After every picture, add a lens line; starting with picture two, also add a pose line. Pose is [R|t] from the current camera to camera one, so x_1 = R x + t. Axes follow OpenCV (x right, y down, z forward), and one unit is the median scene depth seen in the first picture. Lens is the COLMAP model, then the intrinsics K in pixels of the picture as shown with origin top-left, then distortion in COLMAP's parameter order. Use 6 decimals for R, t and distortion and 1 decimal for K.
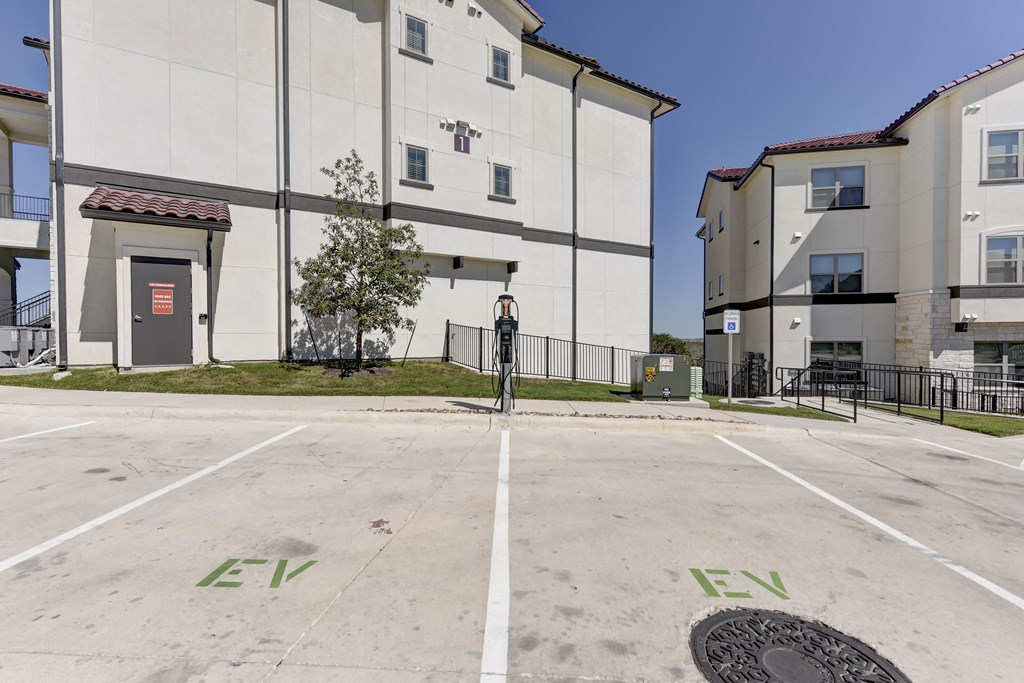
lens RADIAL K [[482.3, 0, 512.0], [0, 482.3, 341.5], [0, 0, 1]] dist [0.004882, -0.000917]
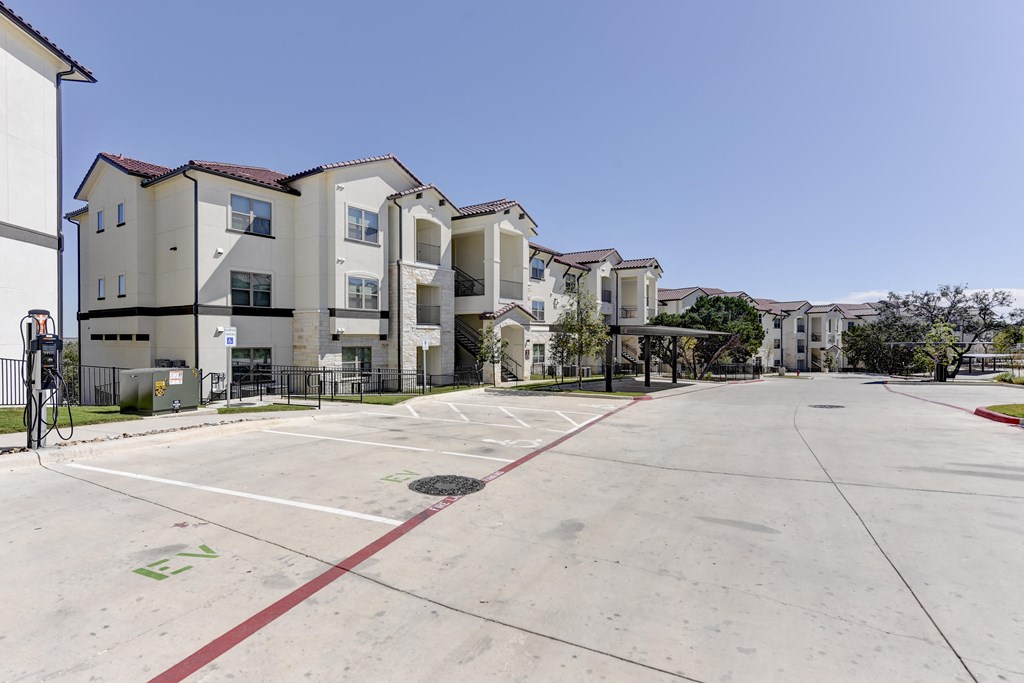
lens RADIAL K [[482.3, 0, 512.0], [0, 482.3, 341.5], [0, 0, 1]] dist [0.004882, -0.000917]
pose [[0.393723, -0.001167, 0.919228, -0.170158], [0.004937, 0.999987, -0.000845, -0.012701], [-0.919216, 0.004871, 0.393724, -0.039381]]
